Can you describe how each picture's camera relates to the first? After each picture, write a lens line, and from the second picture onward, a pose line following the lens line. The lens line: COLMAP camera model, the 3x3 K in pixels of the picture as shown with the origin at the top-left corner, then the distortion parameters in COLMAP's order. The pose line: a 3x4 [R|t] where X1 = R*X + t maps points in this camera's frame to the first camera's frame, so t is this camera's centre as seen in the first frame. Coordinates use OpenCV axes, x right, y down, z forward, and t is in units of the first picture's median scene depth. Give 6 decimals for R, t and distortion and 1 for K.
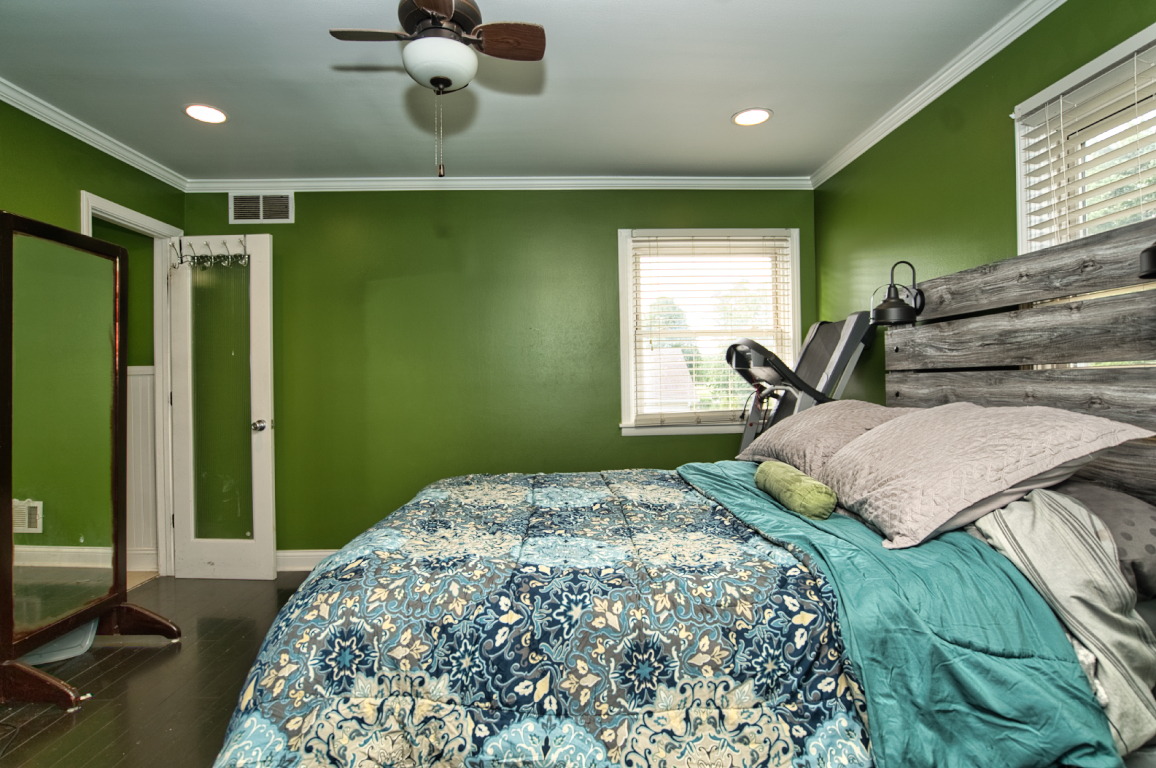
lens RADIAL K [[575.2, 0, 576.4], [0, 575.2, 383.7], [0, 0, 1]] dist [-0.024839, 0.006111]
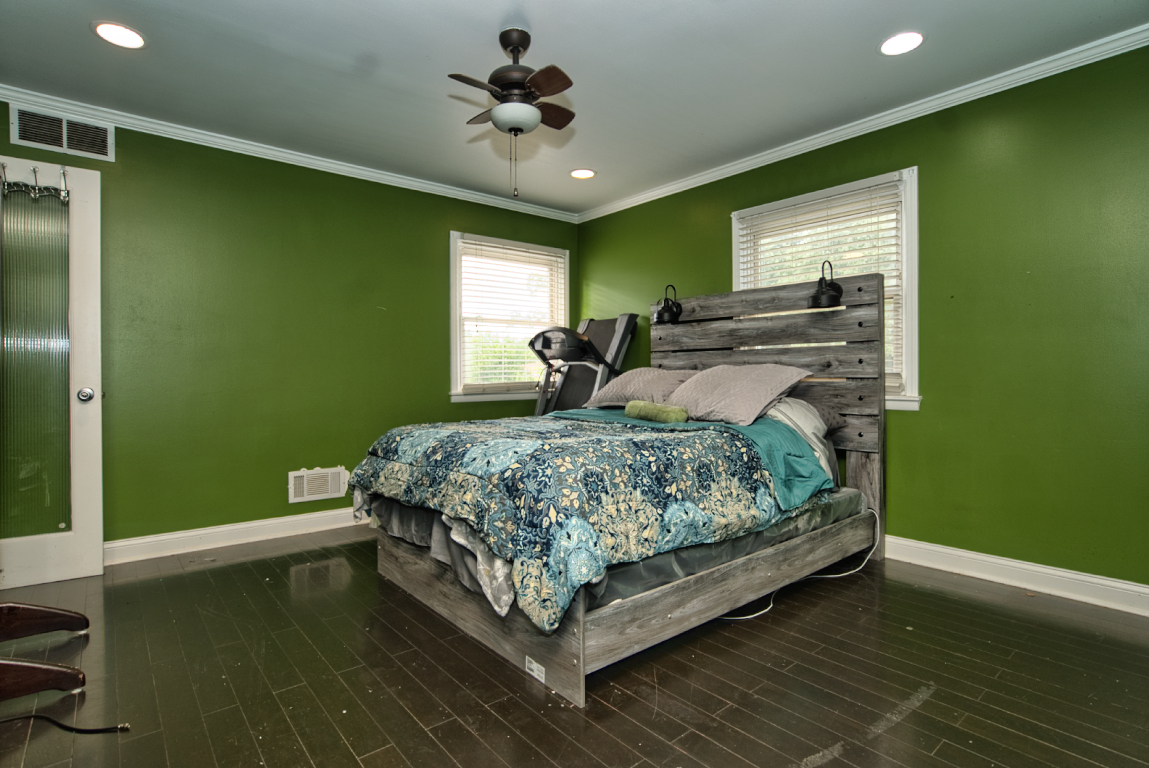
lens RADIAL K [[571.7, 0, 584.6], [0, 571.7, 382.3], [0, 0, 1]] dist [-0.024839, 0.006111]
pose [[0.782740, 0.002617, 0.622344, -0.790900], [-0.003499, 0.999994, 0.000195, 0.083500], [-0.622340, -0.002330, 0.782744, -0.184464]]
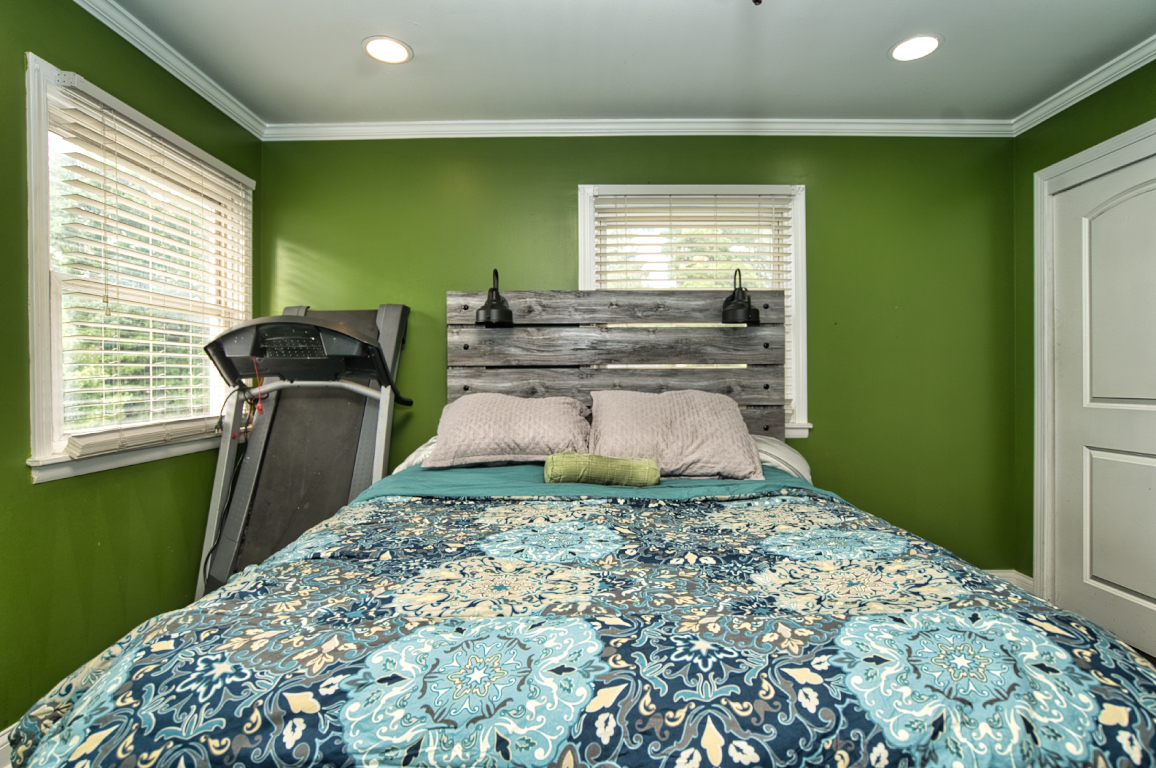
lens RADIAL K [[575.2, 0, 575.2], [0, 575.2, 383.3], [0, 0, 1]] dist [-0.024839, 0.006111]
pose [[0.041164, 0.007839, 0.999122, -0.652667], [0.006877, 0.999943, -0.008129, 0.024611], [-0.999129, 0.007205, 0.041108, 0.945967]]
